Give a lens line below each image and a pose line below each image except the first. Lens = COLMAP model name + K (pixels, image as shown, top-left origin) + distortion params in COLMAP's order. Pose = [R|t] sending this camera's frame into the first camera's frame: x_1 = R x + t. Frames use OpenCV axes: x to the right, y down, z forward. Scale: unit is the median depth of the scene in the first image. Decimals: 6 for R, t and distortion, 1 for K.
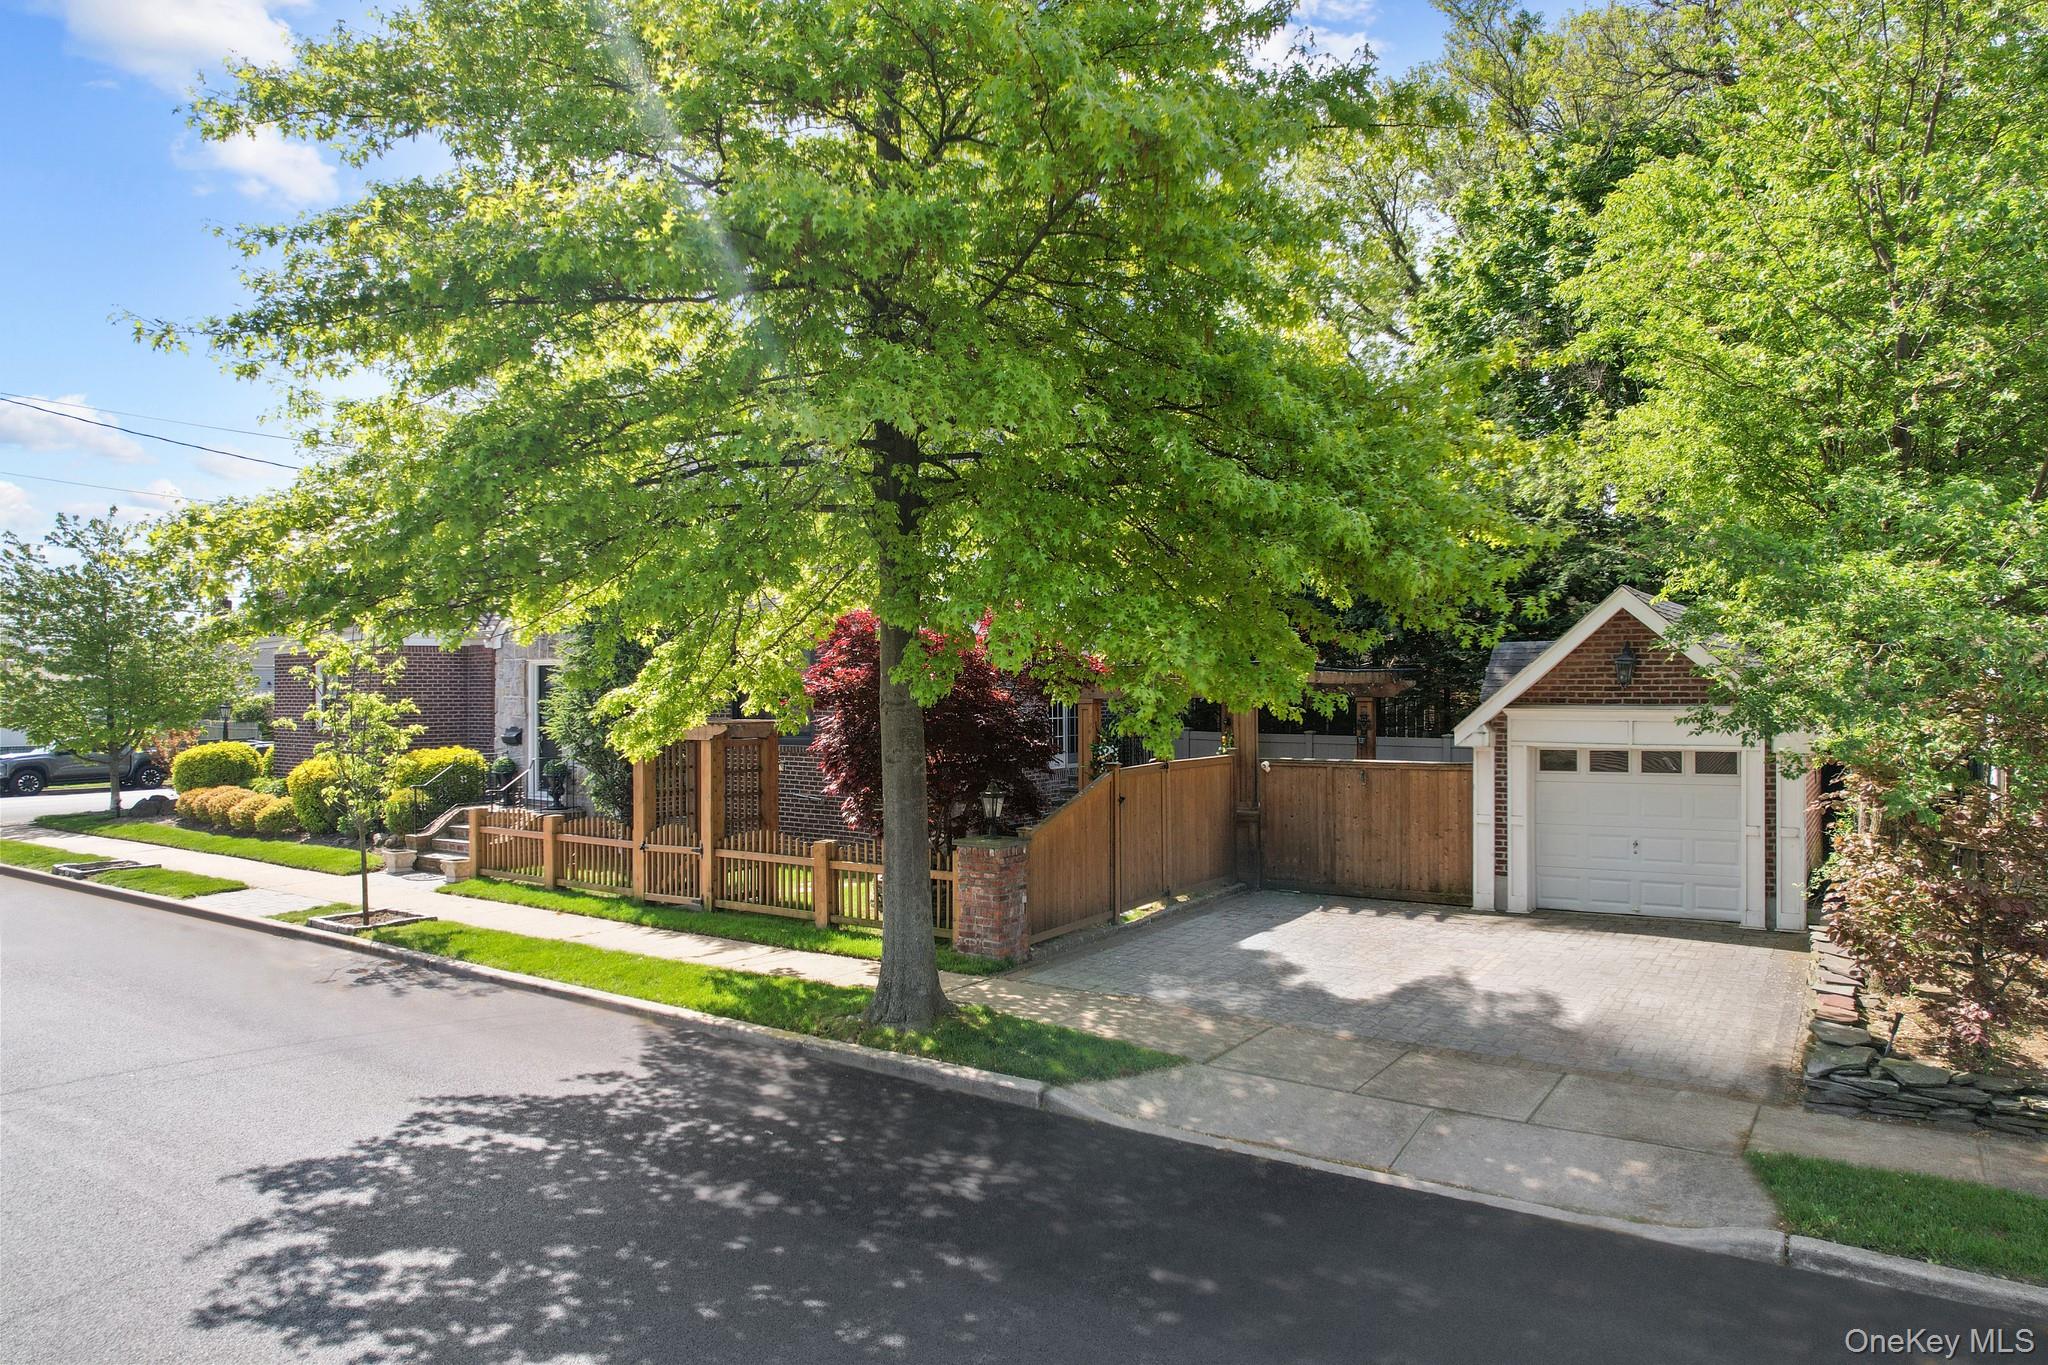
lens RADIAL K [[1326.8, 0, 1024.0], [0, 1326.8, 682.5], [0, 0, 1]] dist [-0.059573, 0.052967]
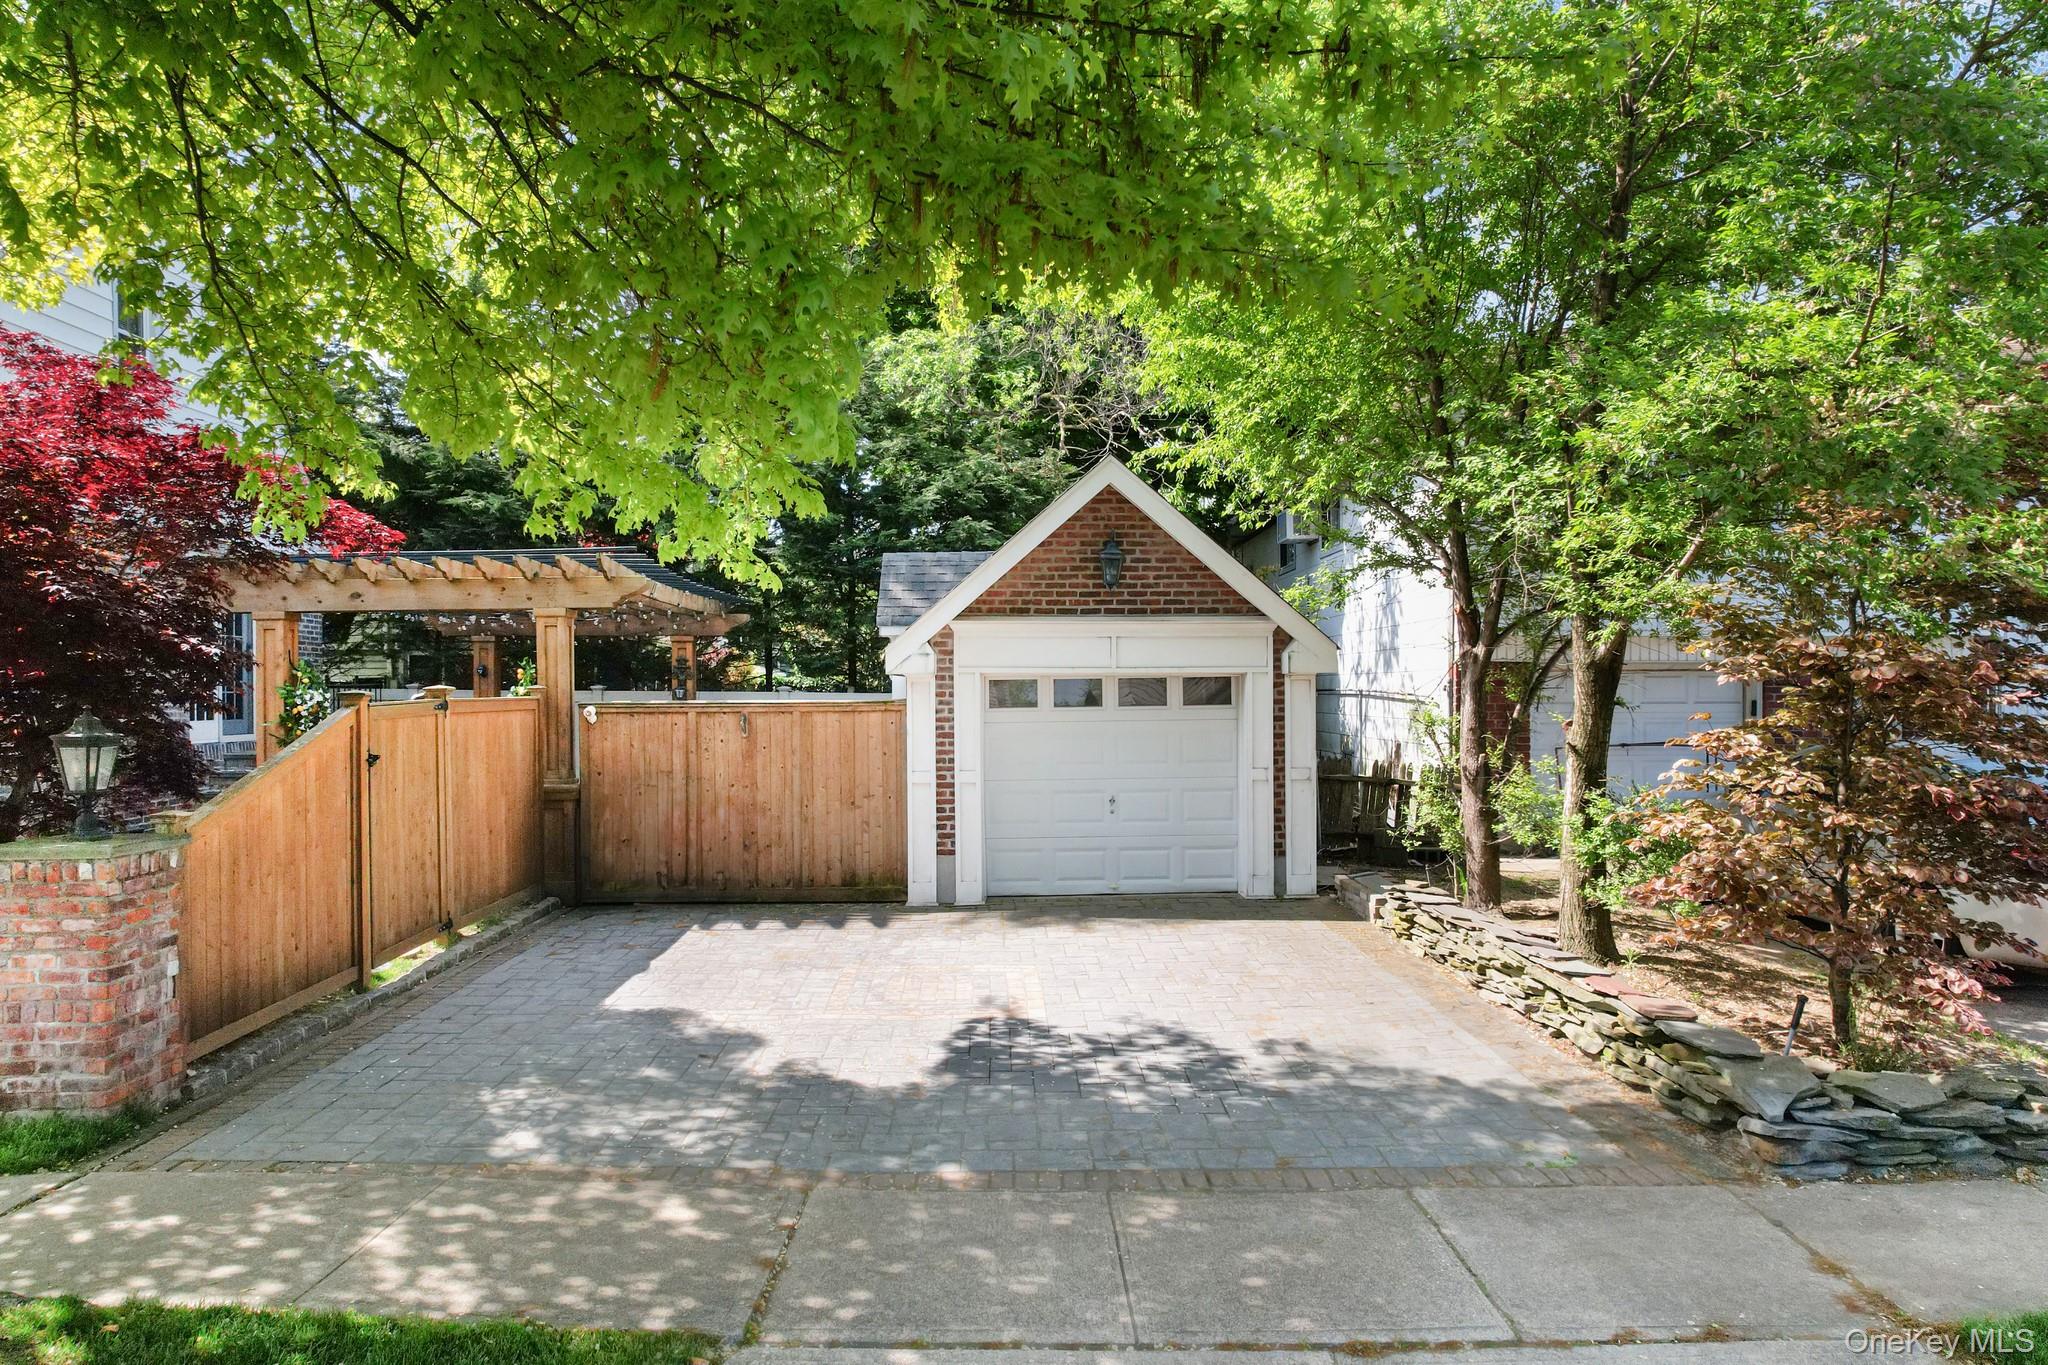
lens RADIAL K [[1326.8, 0, 1024.0], [0, 1326.8, 682.5], [0, 0, 1]] dist [-0.059573, 0.052967]
pose [[0.820610, 0.002902, 0.571481, -0.014997], [-0.000339, 0.999989, -0.004592, 0.062547], [-0.571488, 0.003575, 0.820603, 0.430422]]
